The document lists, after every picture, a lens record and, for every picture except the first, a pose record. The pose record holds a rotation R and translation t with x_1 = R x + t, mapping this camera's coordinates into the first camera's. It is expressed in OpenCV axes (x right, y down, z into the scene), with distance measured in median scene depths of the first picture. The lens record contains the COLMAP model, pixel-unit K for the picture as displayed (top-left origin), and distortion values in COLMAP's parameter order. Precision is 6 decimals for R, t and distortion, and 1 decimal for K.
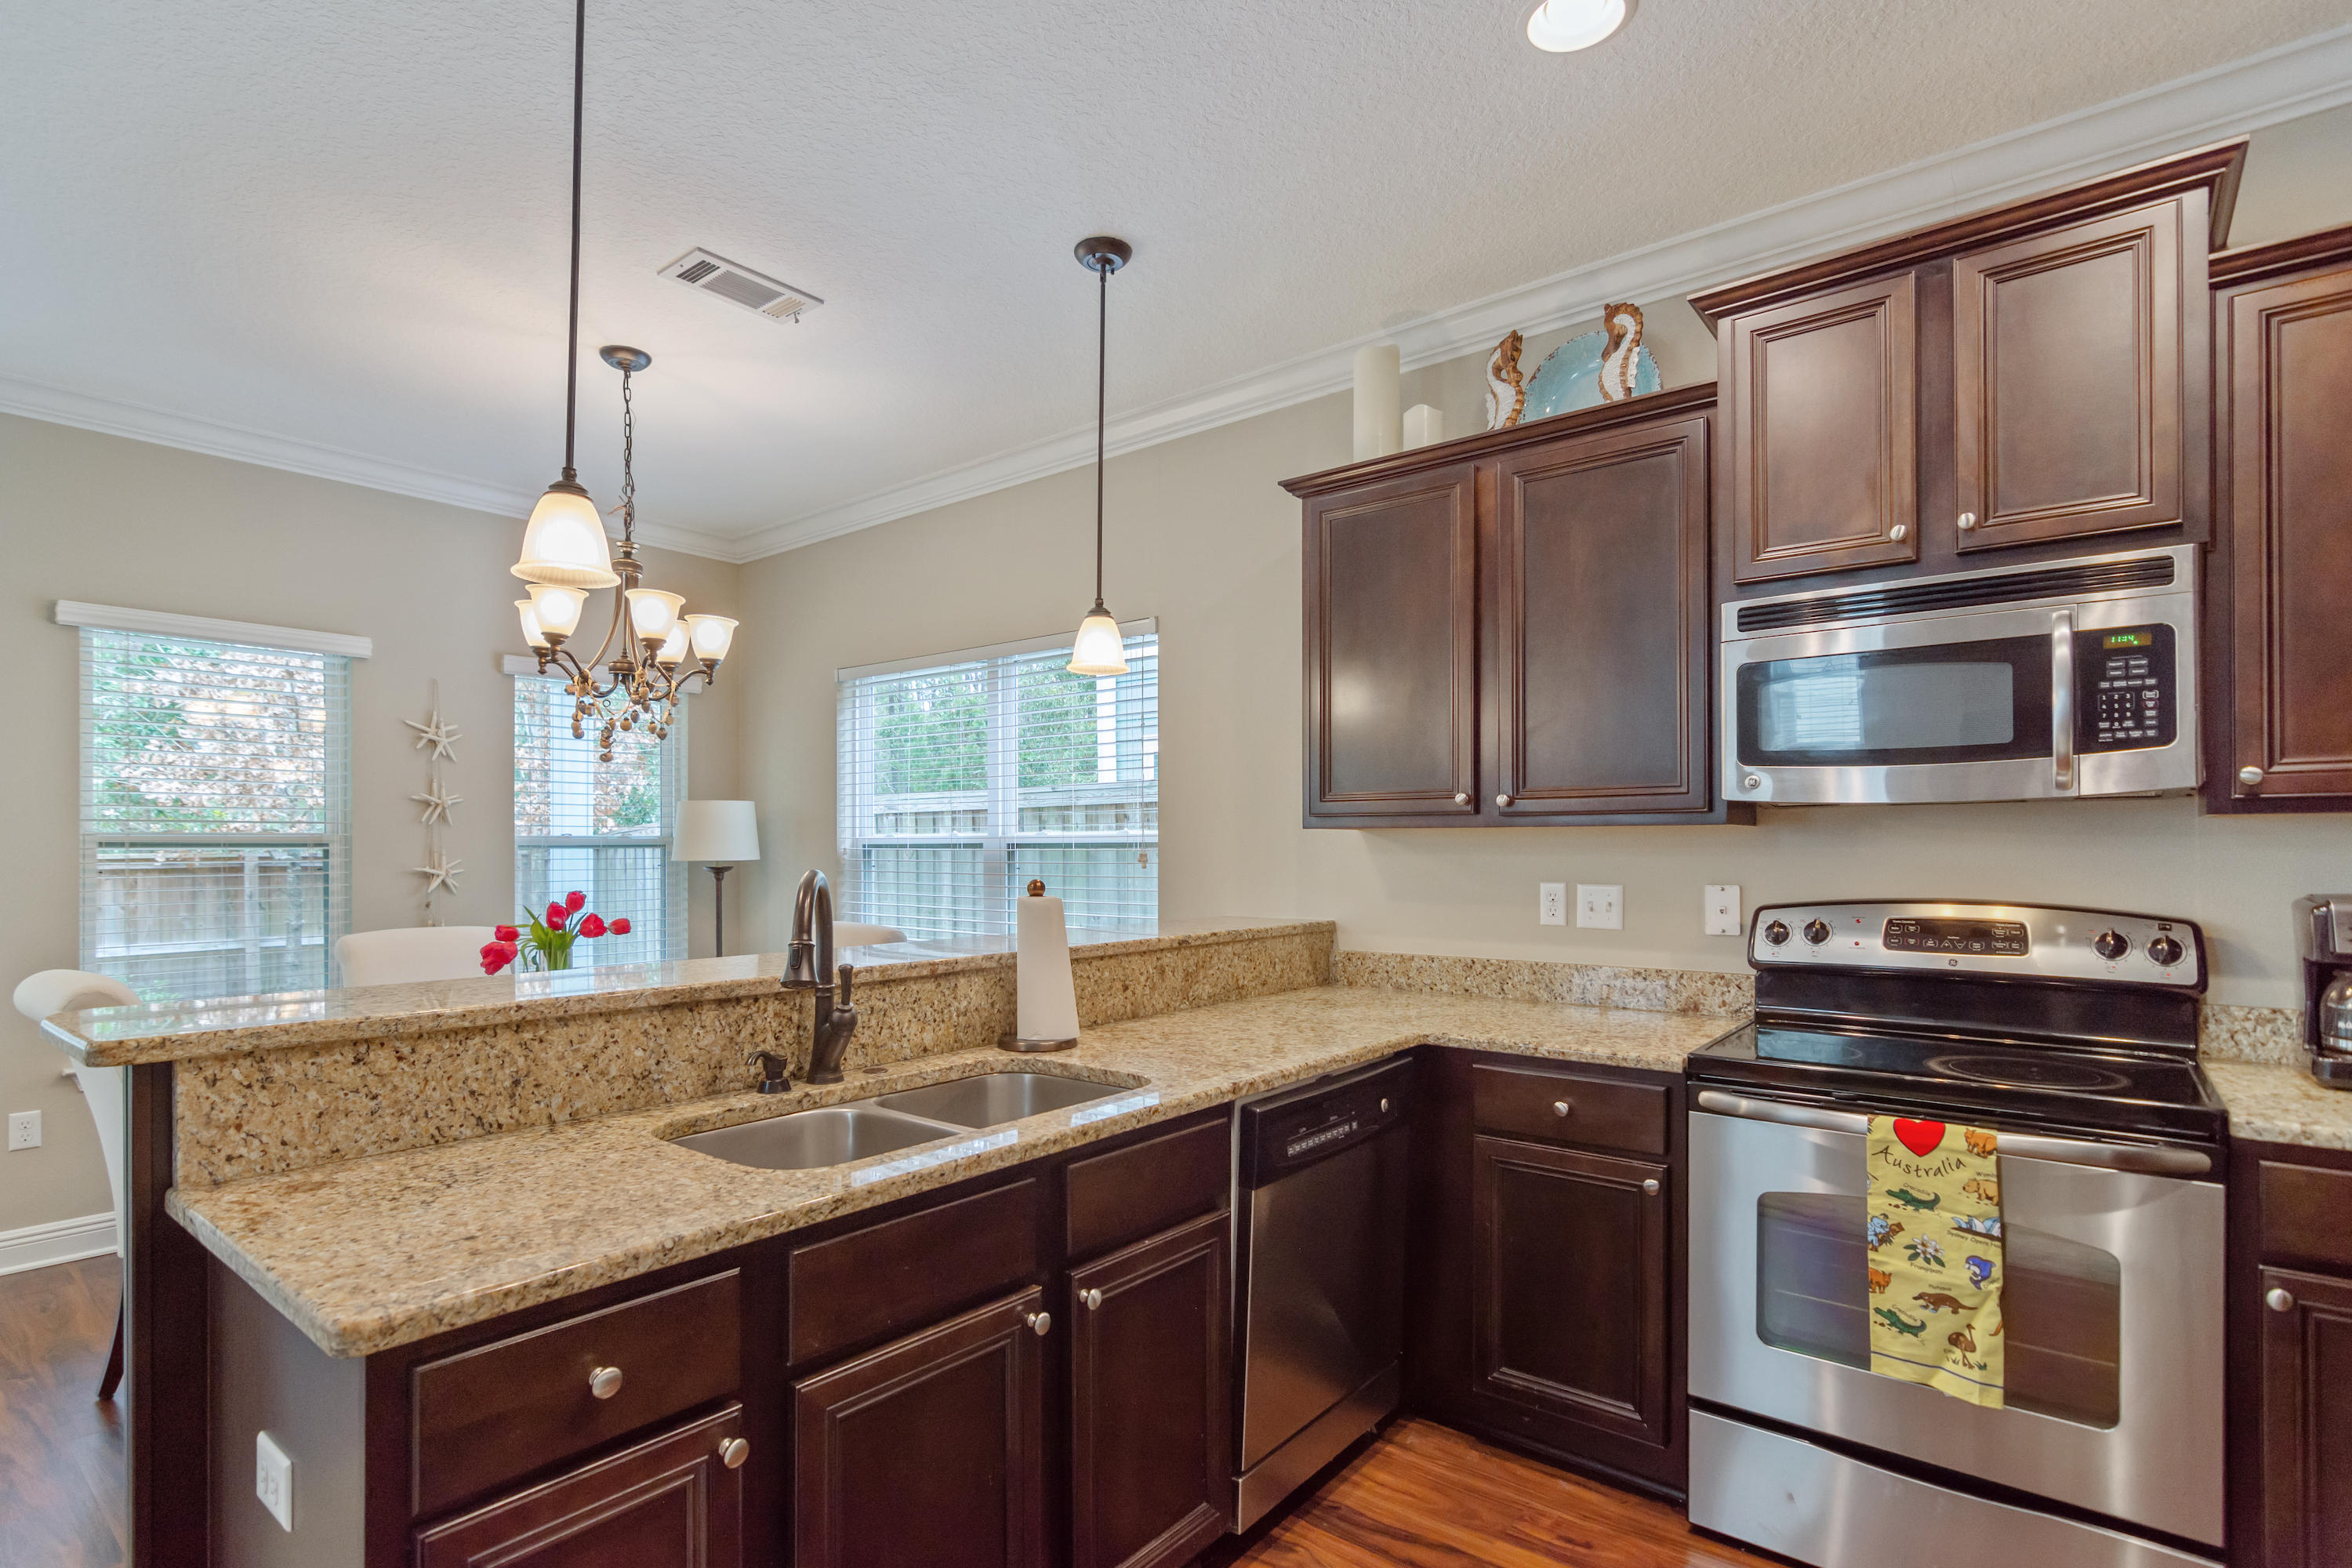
lens RADIAL K [[1142.7, 0, 1162.2], [0, 1142.7, 848.6], [0, 0, 1]] dist [-0.001414, 0.002897]
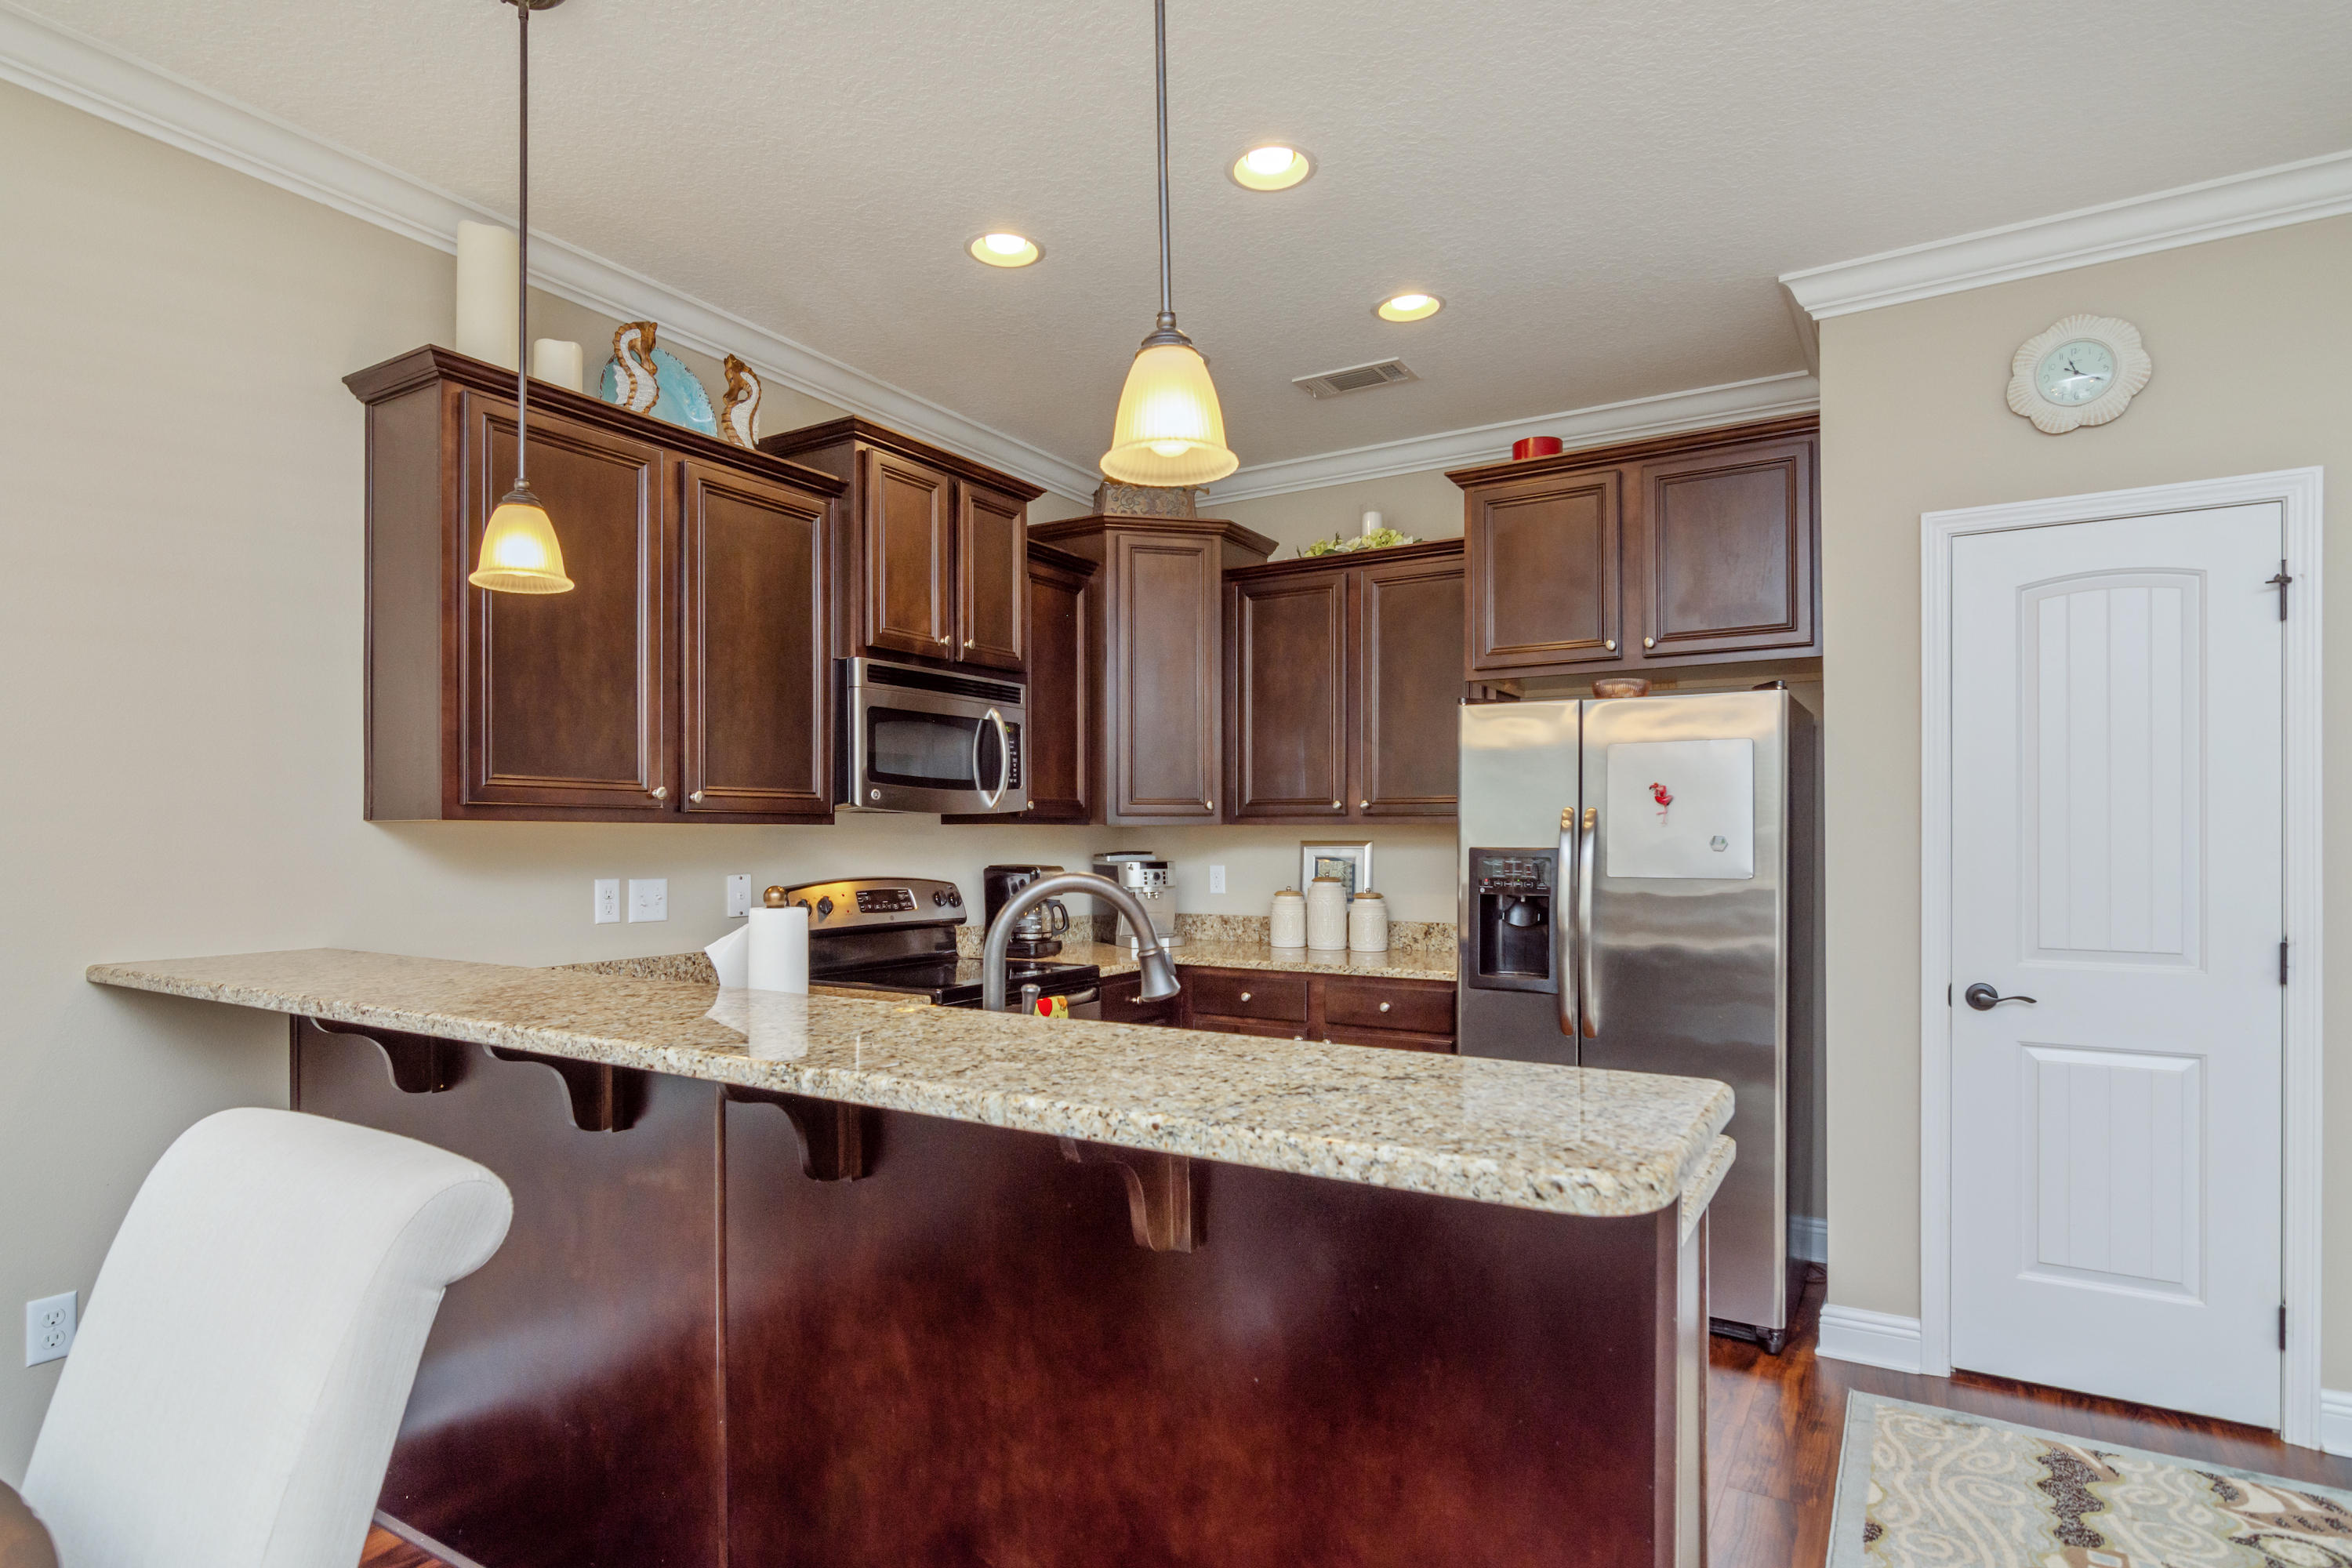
lens RADIAL K [[1219.5, 0, 1173.6], [0, 1219.5, 846.0], [0, 0, 1]] dist [-0.014307, 0.000122]
pose [[-0.131791, -0.006158, 0.991258, -1.014496], [0.003229, 0.999973, 0.006642, -0.005475], [-0.991272, 0.004076, -0.131767, 0.880829]]
